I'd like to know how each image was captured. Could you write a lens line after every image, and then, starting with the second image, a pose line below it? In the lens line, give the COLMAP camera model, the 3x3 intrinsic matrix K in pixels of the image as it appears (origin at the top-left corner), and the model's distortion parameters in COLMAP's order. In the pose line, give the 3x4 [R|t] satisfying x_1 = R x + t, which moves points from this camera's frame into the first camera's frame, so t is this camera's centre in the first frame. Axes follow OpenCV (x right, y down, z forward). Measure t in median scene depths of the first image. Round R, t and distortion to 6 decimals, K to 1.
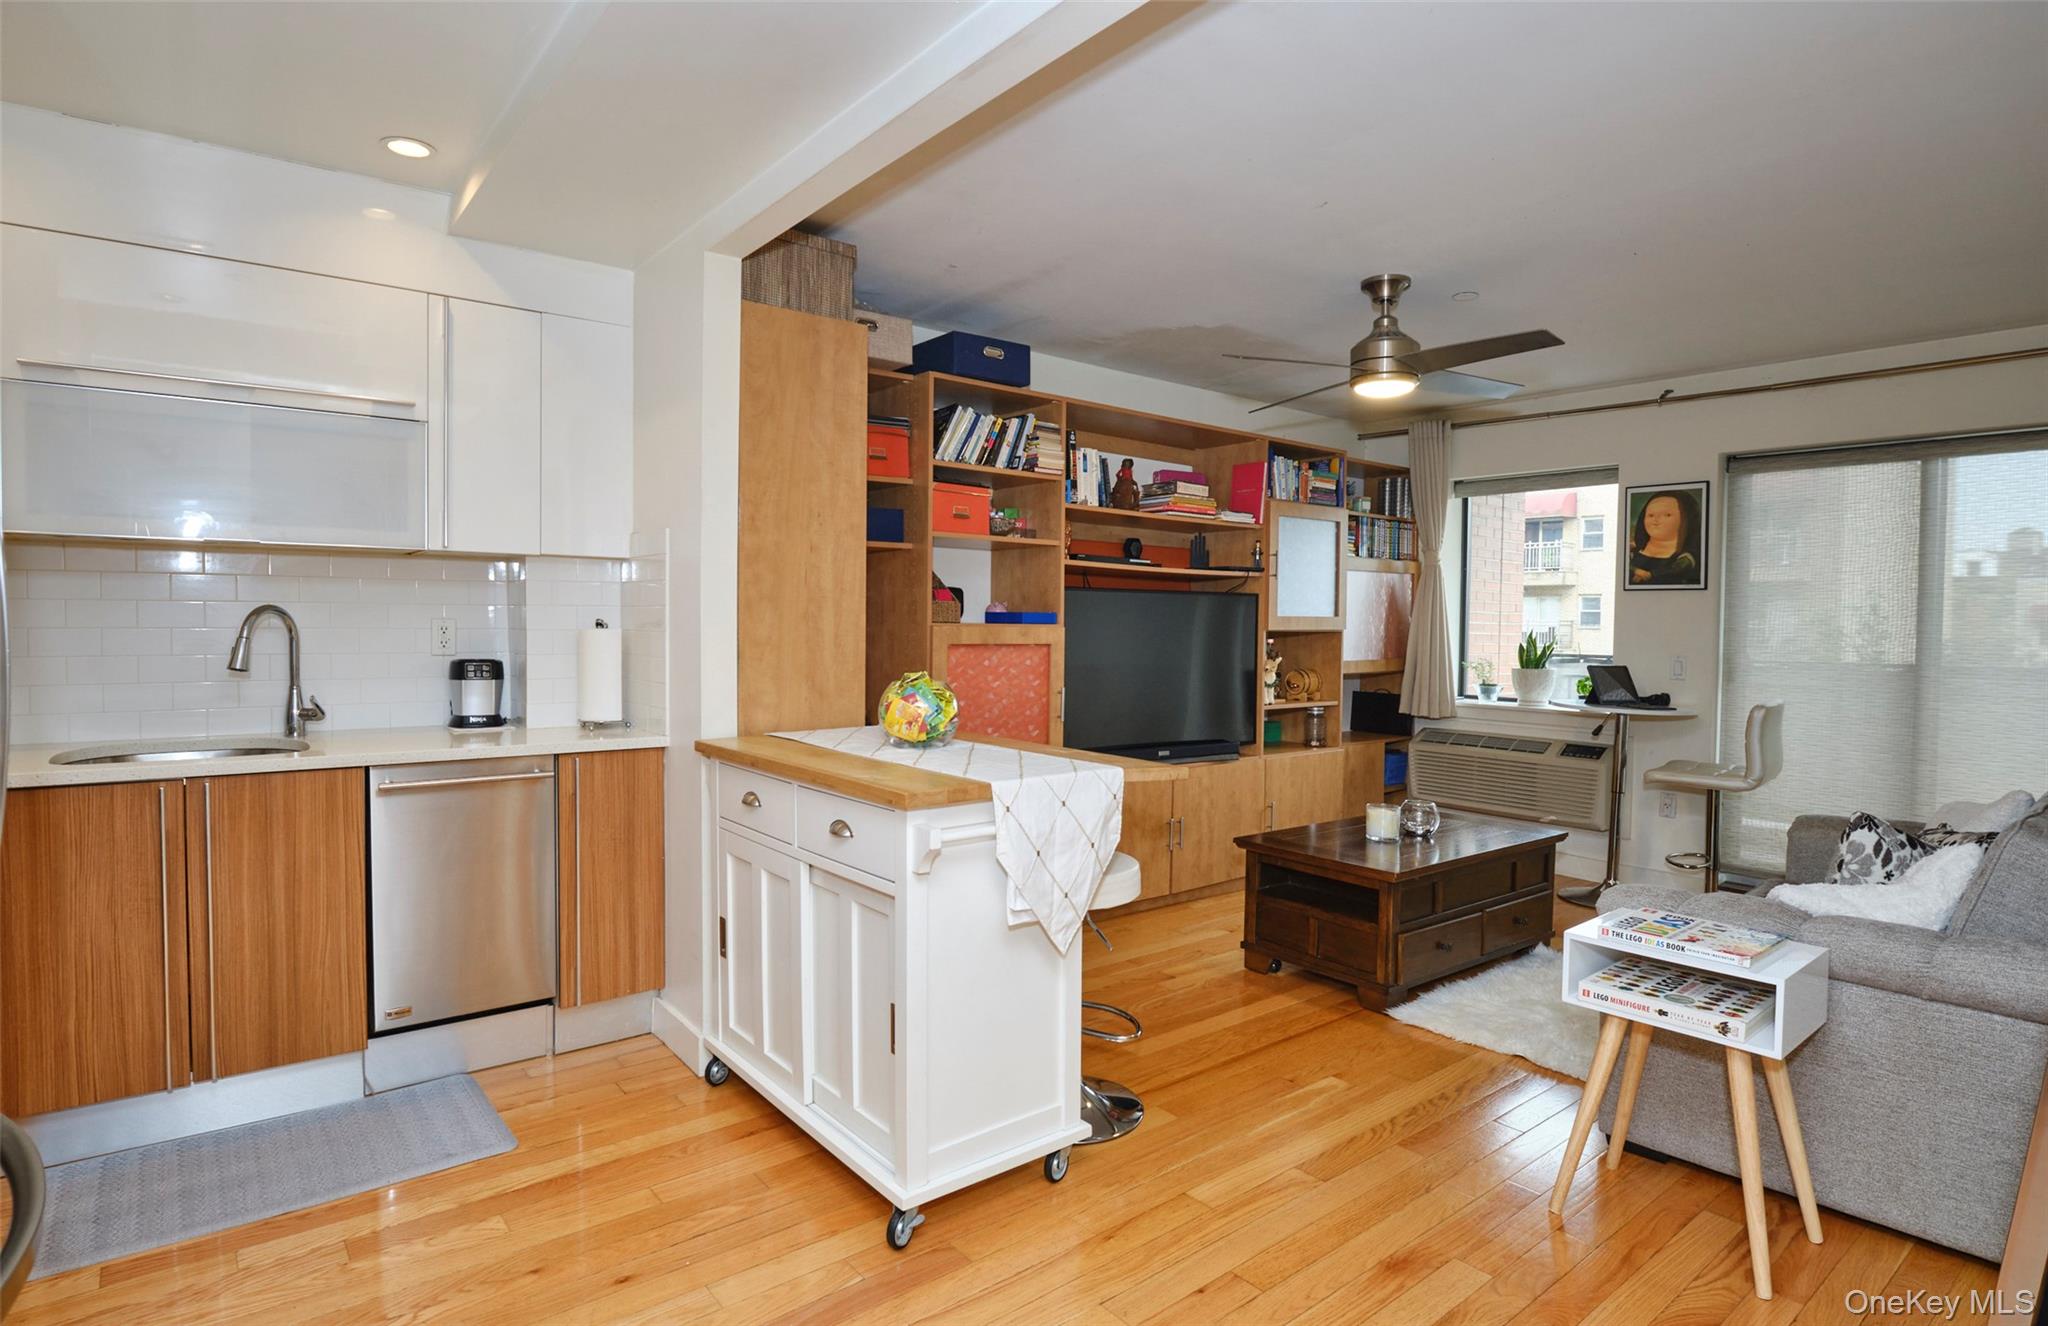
lens RADIAL K [[1063.9, 0, 1027.2], [0, 1063.9, 655.0], [0, 0, 1]] dist [-0.009814, -0.012198]
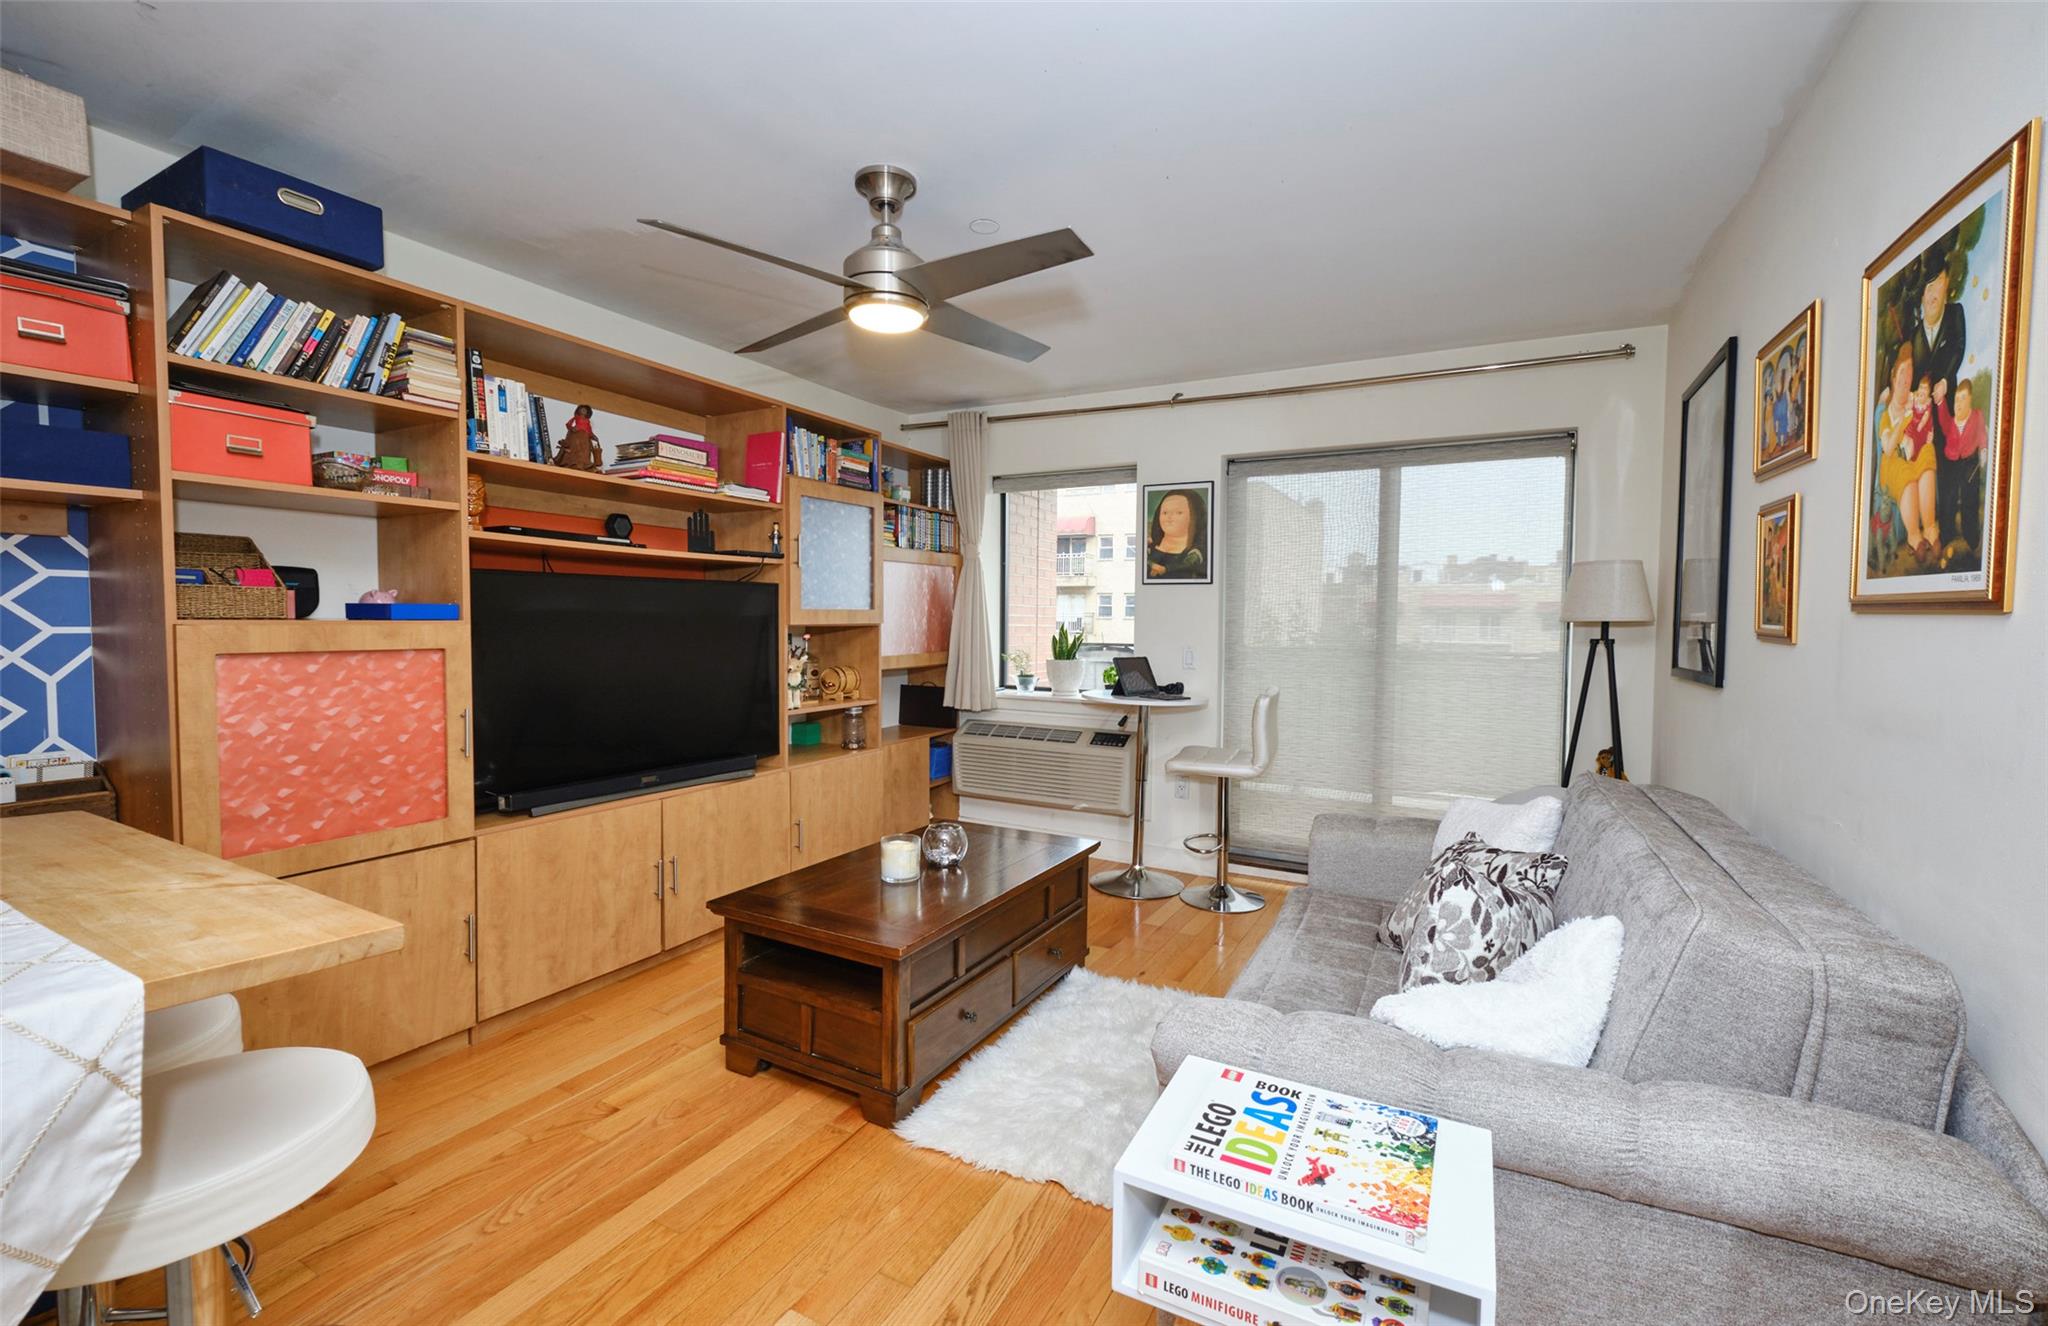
lens RADIAL K [[858.0, 0, 1024.8], [0, 858.0, 656.0], [0, 0, 1]] dist [-0.001150, -0.002765]
pose [[0.922714, -0.021188, 0.384903, 0.163455], [0.014504, 0.999690, 0.020261, -0.011505], [-0.385213, -0.013112, 0.922735, 0.334479]]
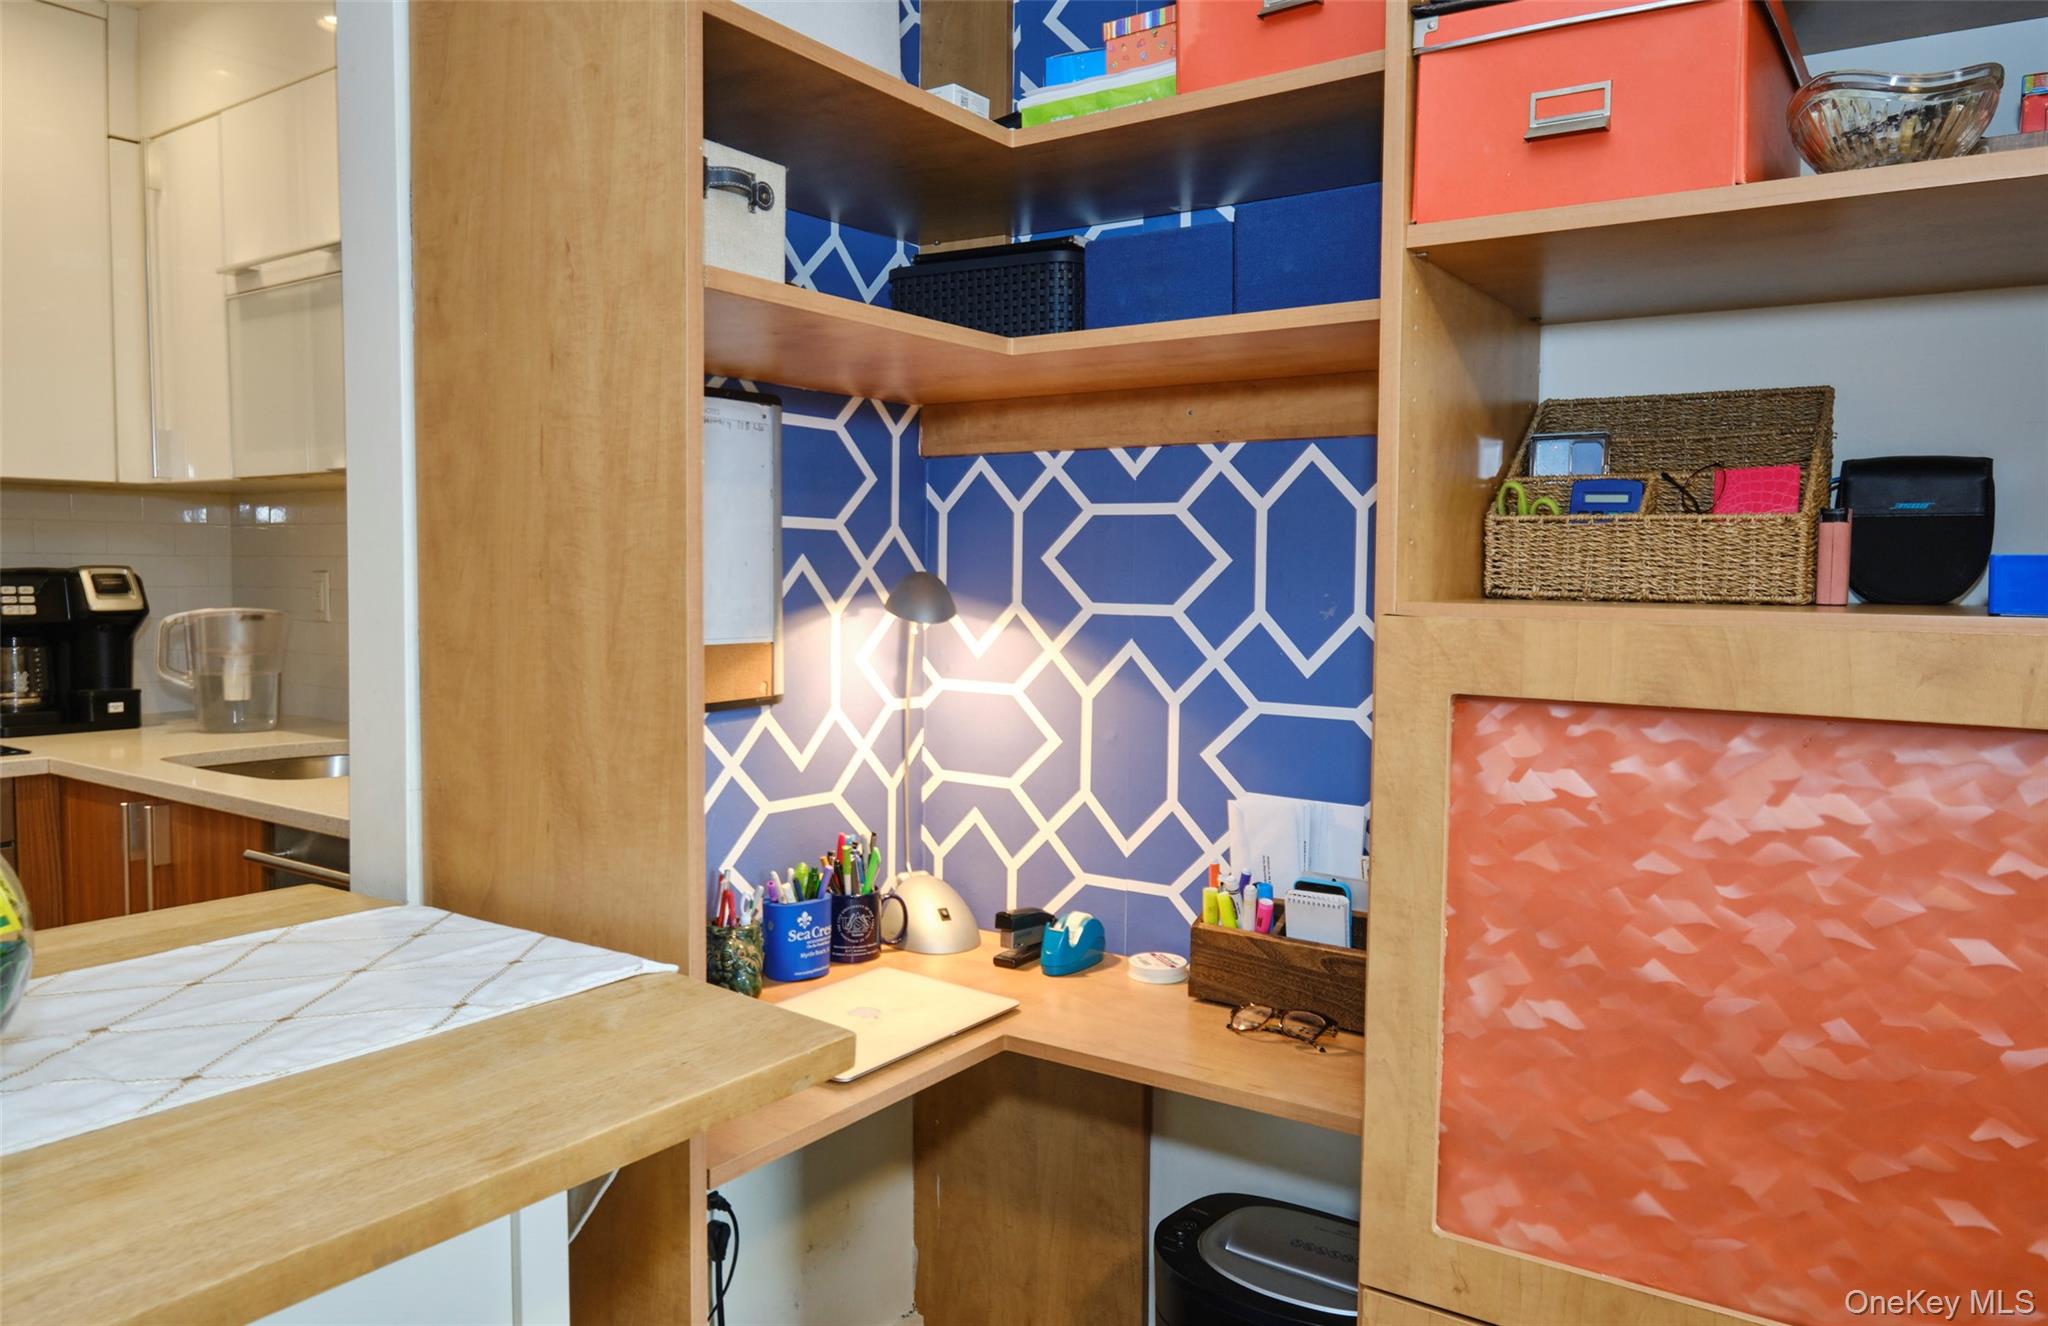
lens RADIAL K [[1412.4, 0, 1021.4], [0, 1412.4, 655.5], [0, 0, 1]] dist [-0.009465, -0.001477]
pose [[0.283634, 0.048521, -0.957704, 0.188962], [-0.038375, 0.998493, 0.039222, -0.025760], [0.958164, 0.025627, 0.285069, 0.780352]]
